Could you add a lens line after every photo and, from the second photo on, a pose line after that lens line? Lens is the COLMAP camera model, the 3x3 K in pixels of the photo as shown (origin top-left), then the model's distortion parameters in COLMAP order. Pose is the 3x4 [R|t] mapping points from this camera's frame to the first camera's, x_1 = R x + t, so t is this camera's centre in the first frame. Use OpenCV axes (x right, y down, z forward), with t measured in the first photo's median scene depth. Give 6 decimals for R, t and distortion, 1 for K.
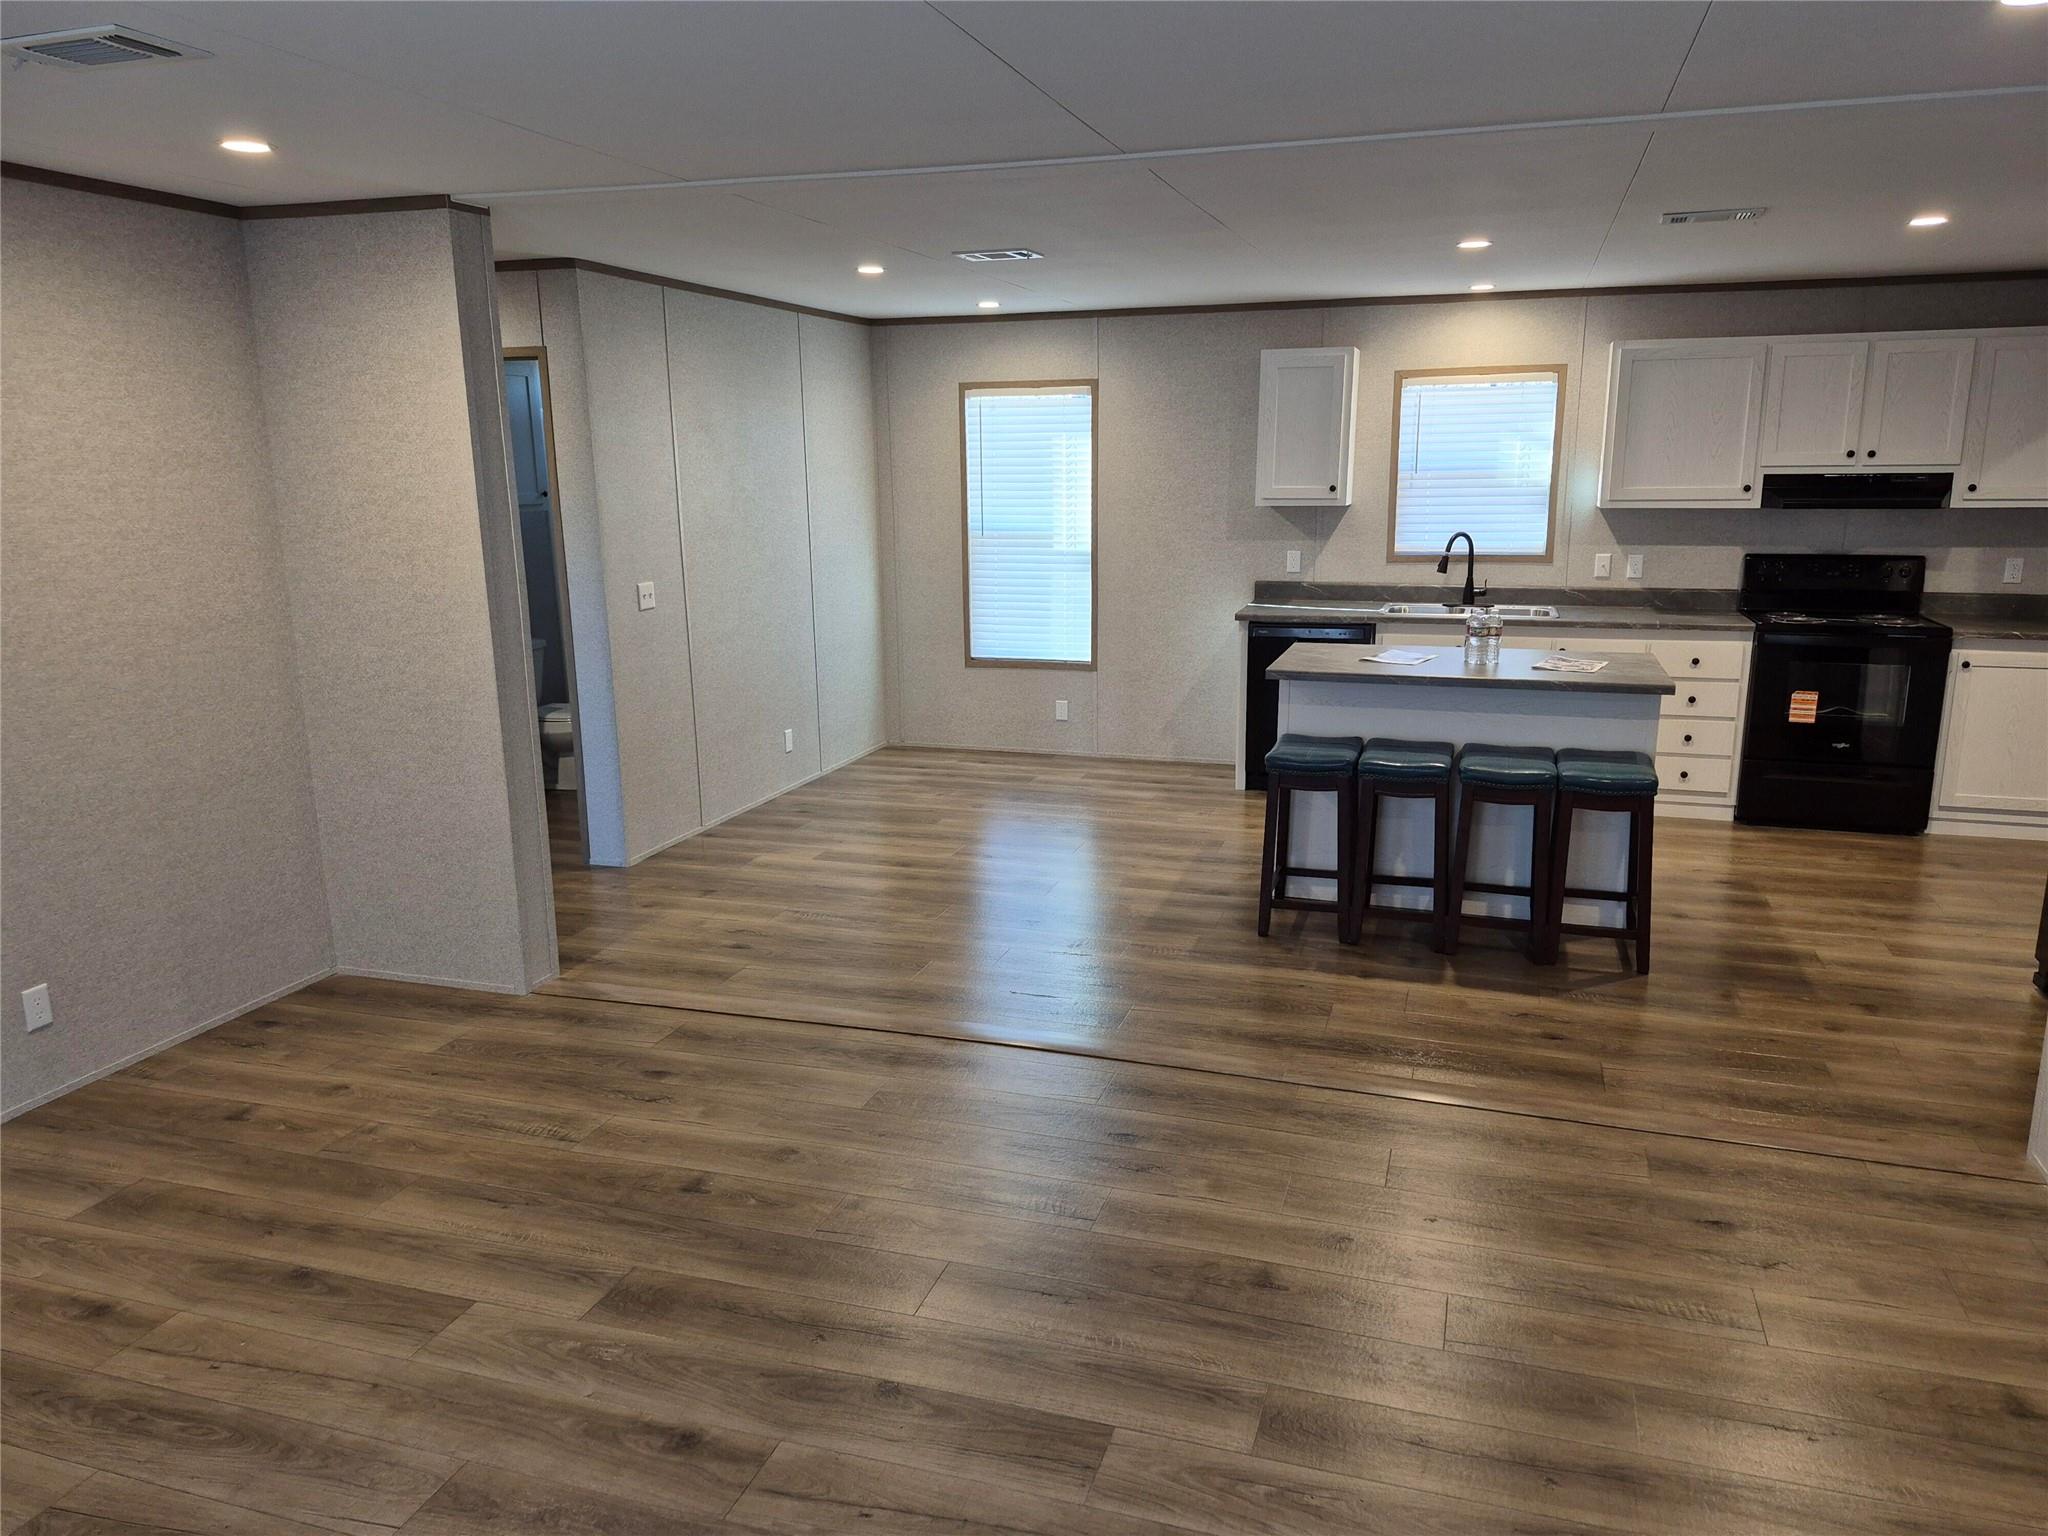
lens RADIAL K [[1408.4, 0, 1045.3], [0, 1408.4, 771.7], [0, 0, 1]] dist [0.082863, -0.097335]
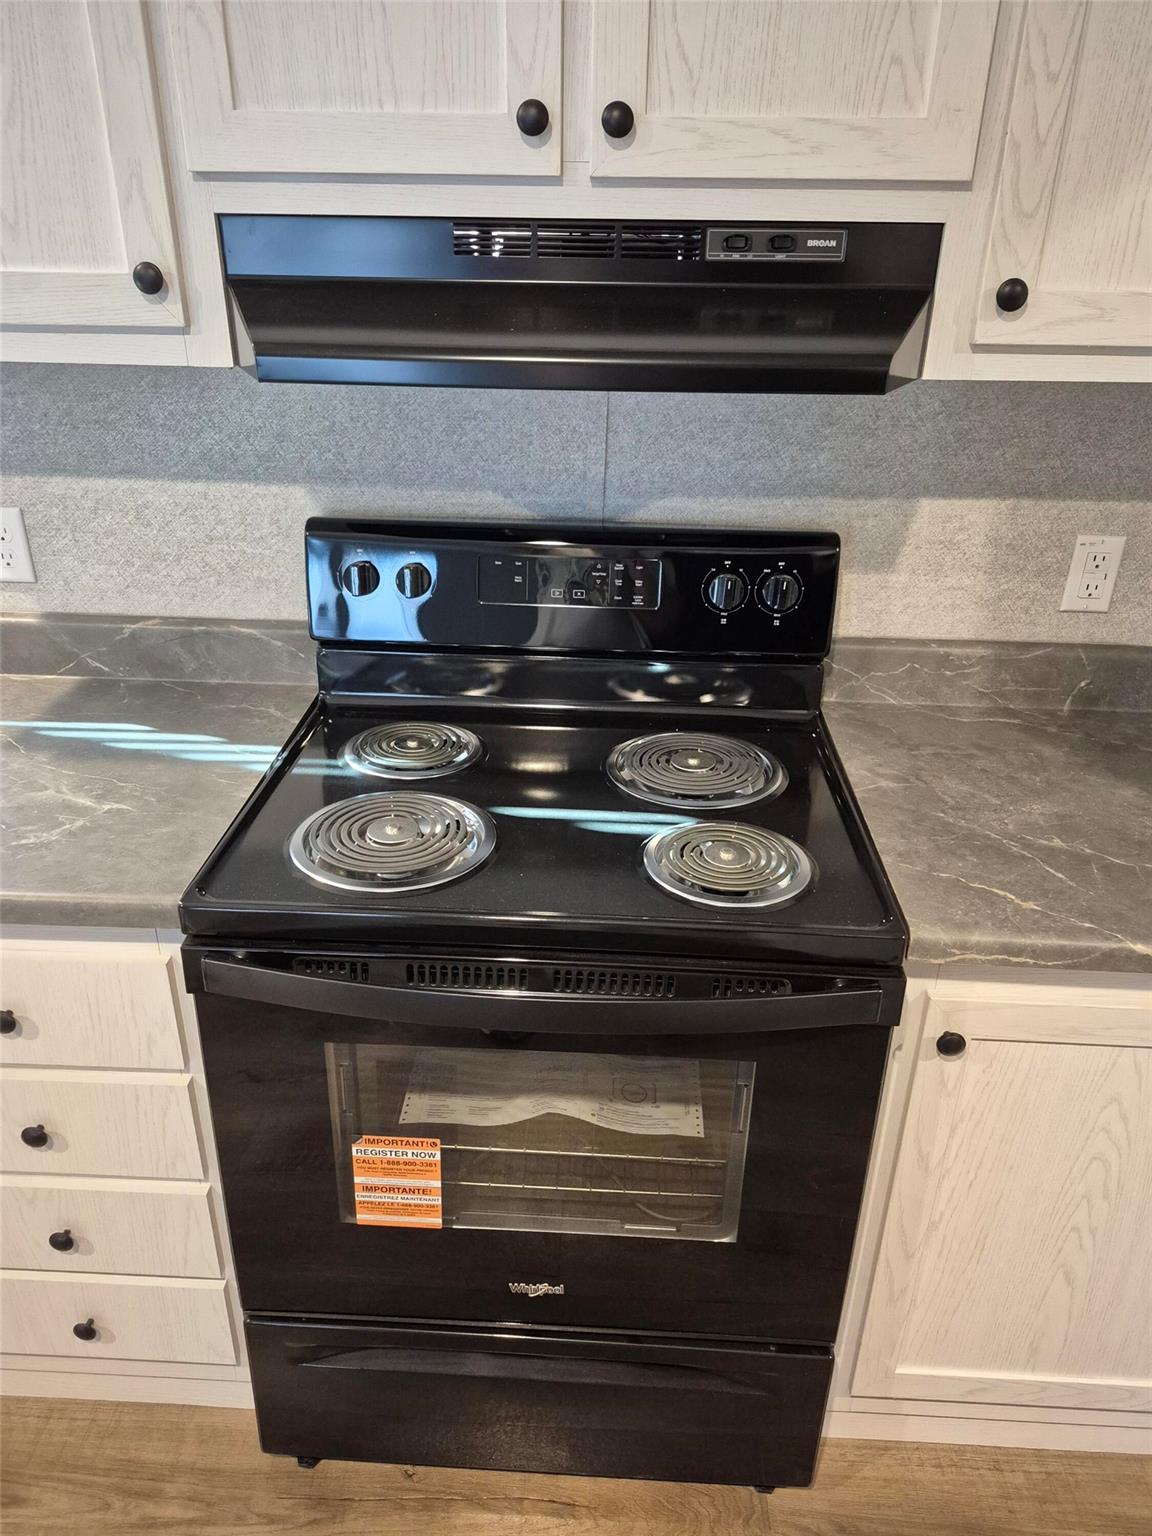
lens RADIAL K [[1066.8, 0, 571.7], [0, 1066.8, 759.6], [0, 0, 1]] dist [0.103086, -0.137097]
pose [[0.965546, -0.087760, 0.244986, 0.500240], [0.030981, 0.973490, 0.226624, -0.158127], [-0.258380, -0.211226, 0.942668, 0.792347]]
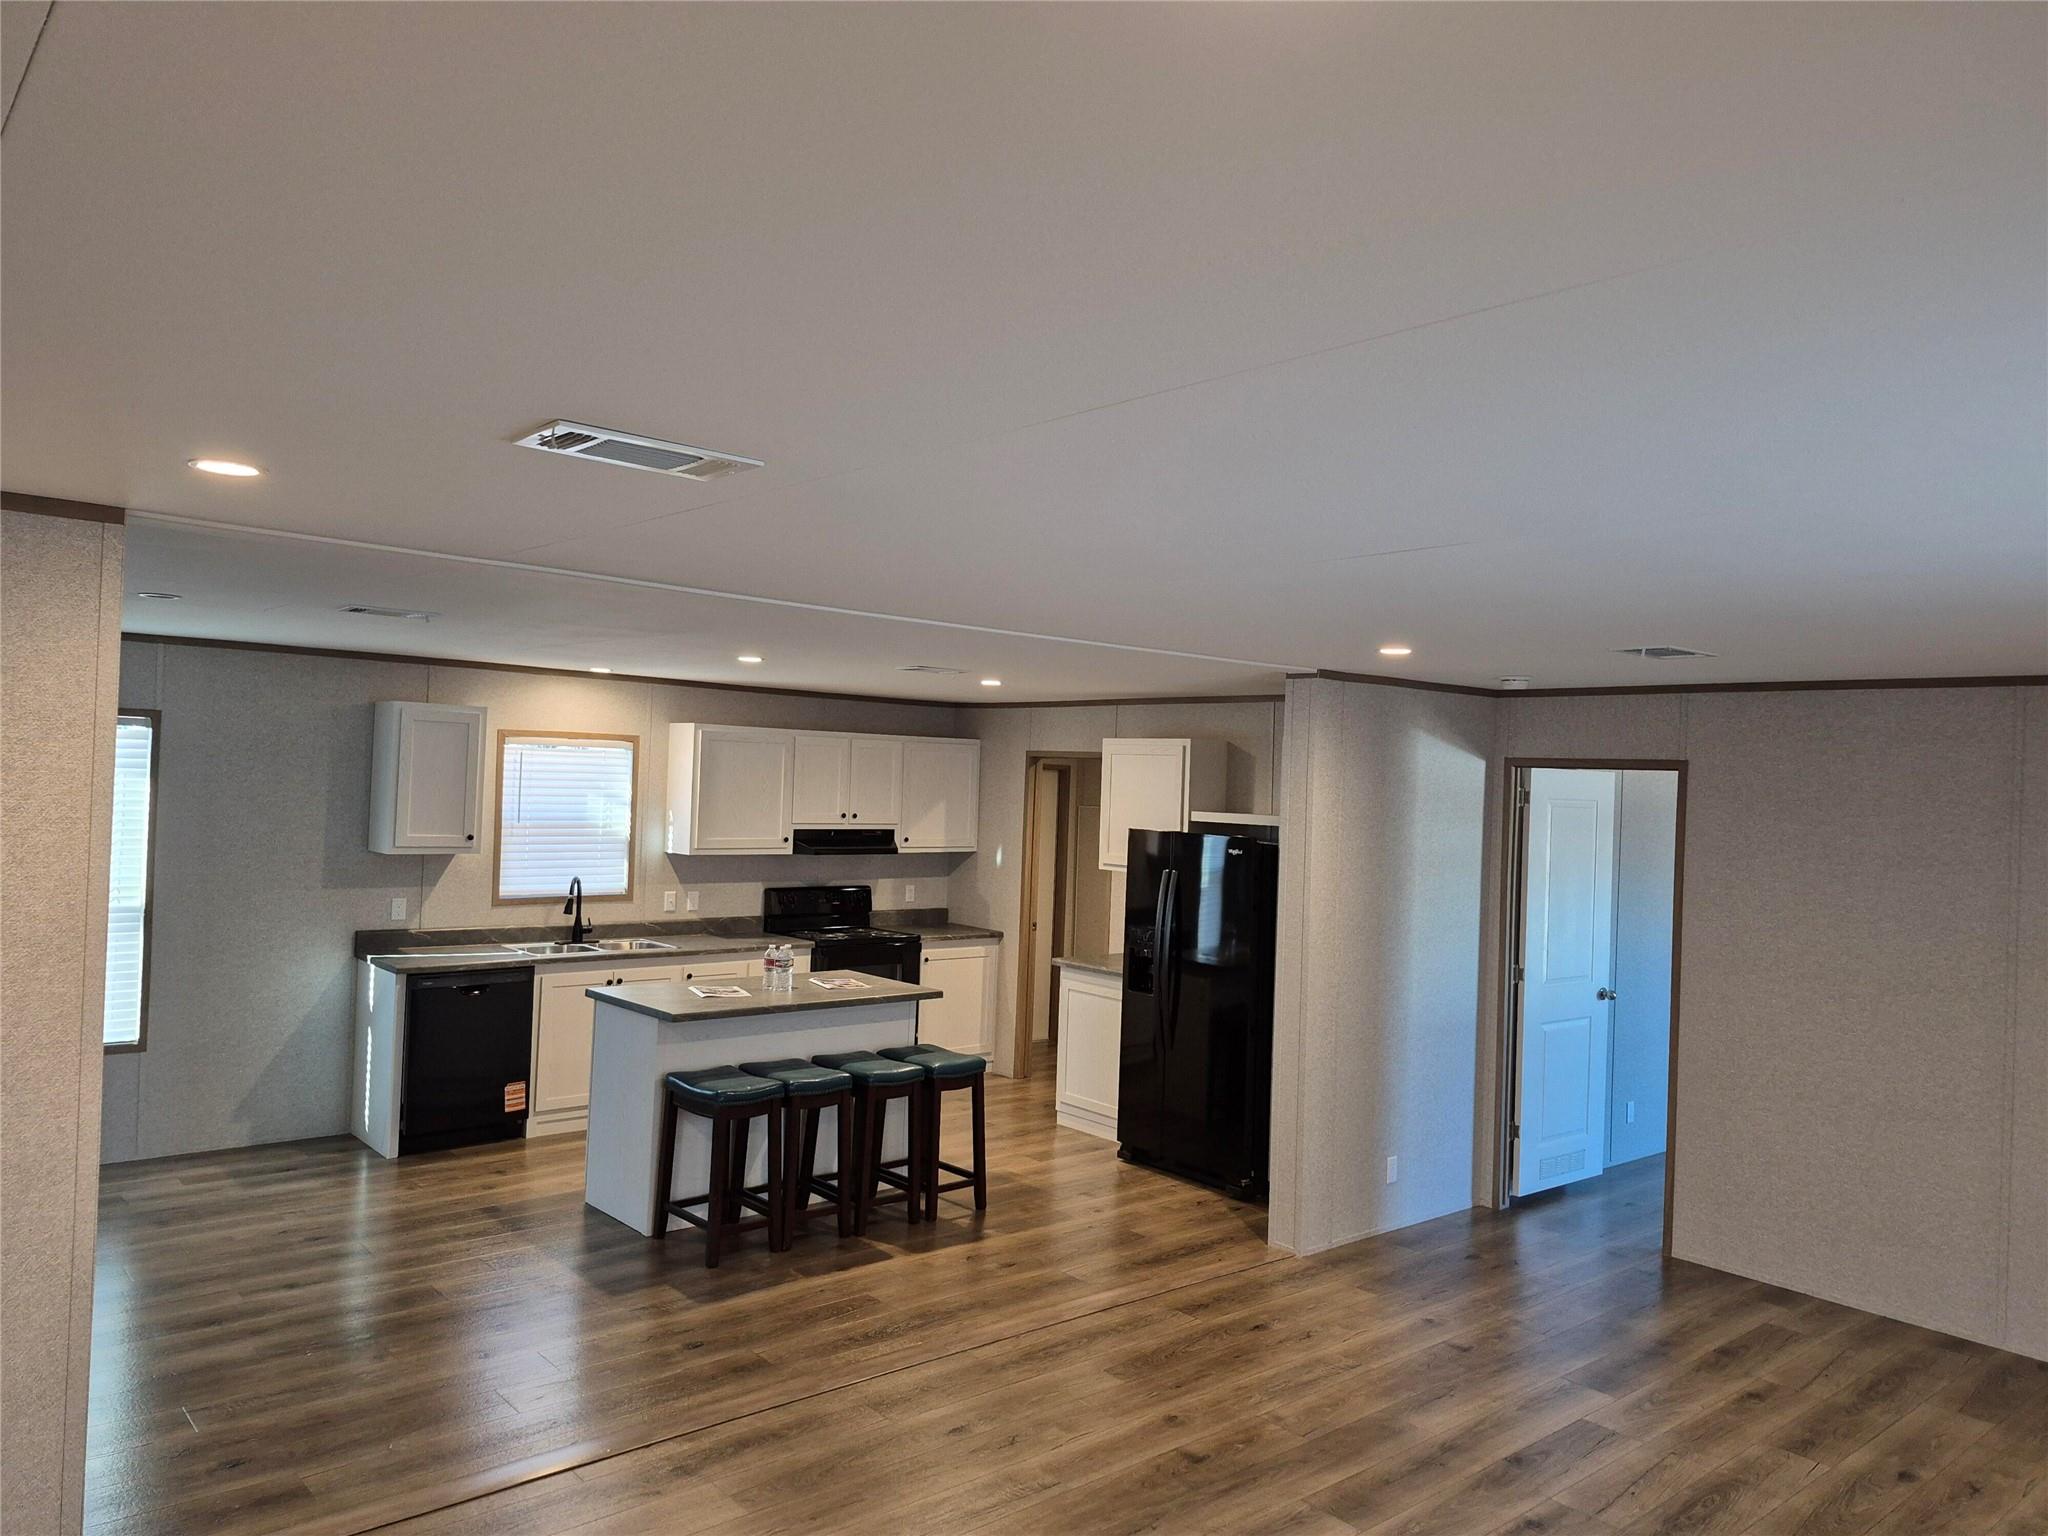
lens RADIAL K [[1422.4, 0, 1029.1], [0, 1422.4, 770.4], [0, 0, 1]] dist [0.103086, -0.137097]
pose [[0.529247, 0.035347, 0.847731, -0.497403], [0.148830, 0.979773, -0.133768, -0.051247], [-0.835313, 0.196964, 0.513281, 0.127070]]
